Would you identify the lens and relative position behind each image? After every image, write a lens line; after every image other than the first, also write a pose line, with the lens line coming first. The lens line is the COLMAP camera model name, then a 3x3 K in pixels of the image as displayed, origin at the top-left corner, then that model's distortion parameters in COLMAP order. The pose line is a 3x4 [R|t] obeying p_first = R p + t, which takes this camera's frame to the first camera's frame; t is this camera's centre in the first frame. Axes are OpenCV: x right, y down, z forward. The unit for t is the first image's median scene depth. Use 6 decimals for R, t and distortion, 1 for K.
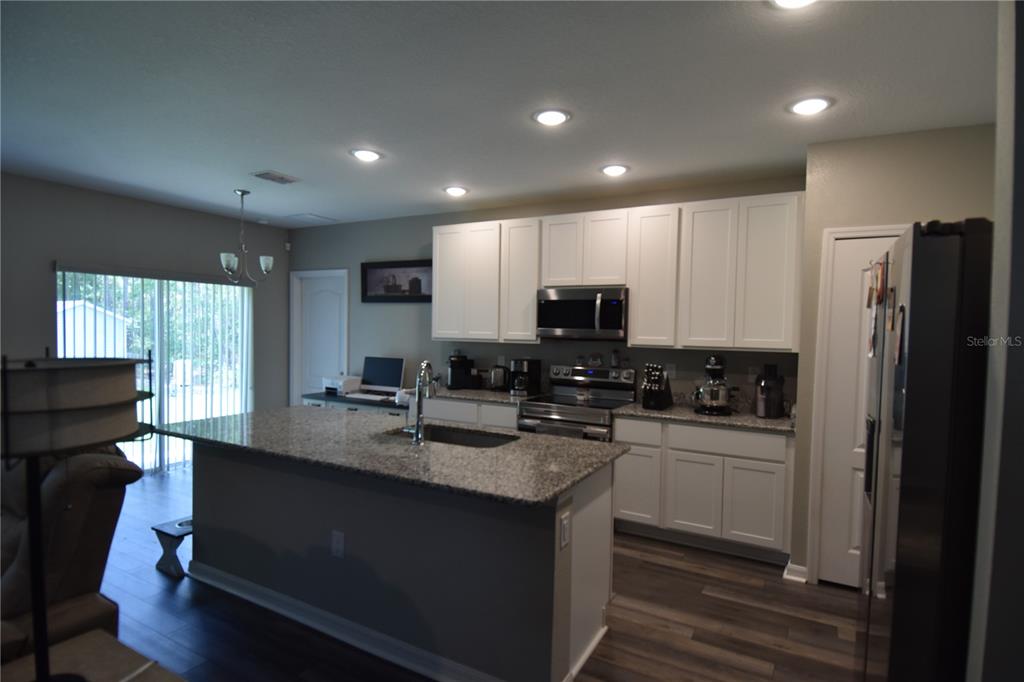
lens RADIAL K [[546.8, 0, 510.6], [0, 546.8, 346.6], [0, 0, 1]] dist [0.034536, -0.037170]
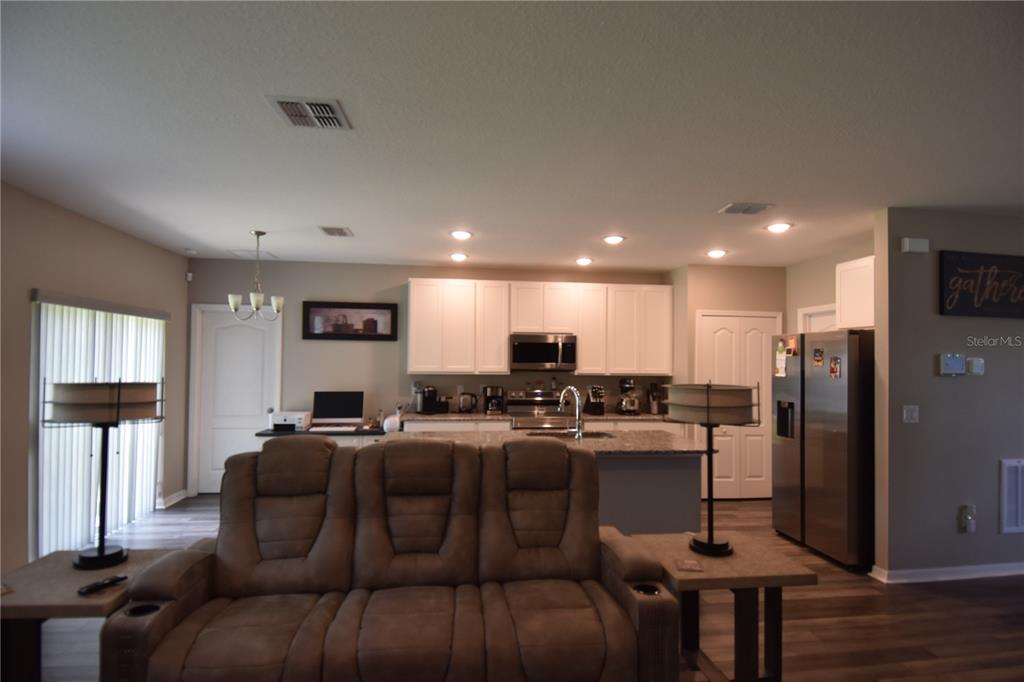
lens RADIAL K [[536.6, 0, 515.0], [0, 536.6, 347.3], [0, 0, 1]] dist [0.034138, -0.037030]
pose [[0.797593, 0.002630, 0.603191, -0.724182], [0.025494, 0.998950, -0.038066, -0.021333], [-0.602657, 0.045739, 0.796688, -0.062626]]
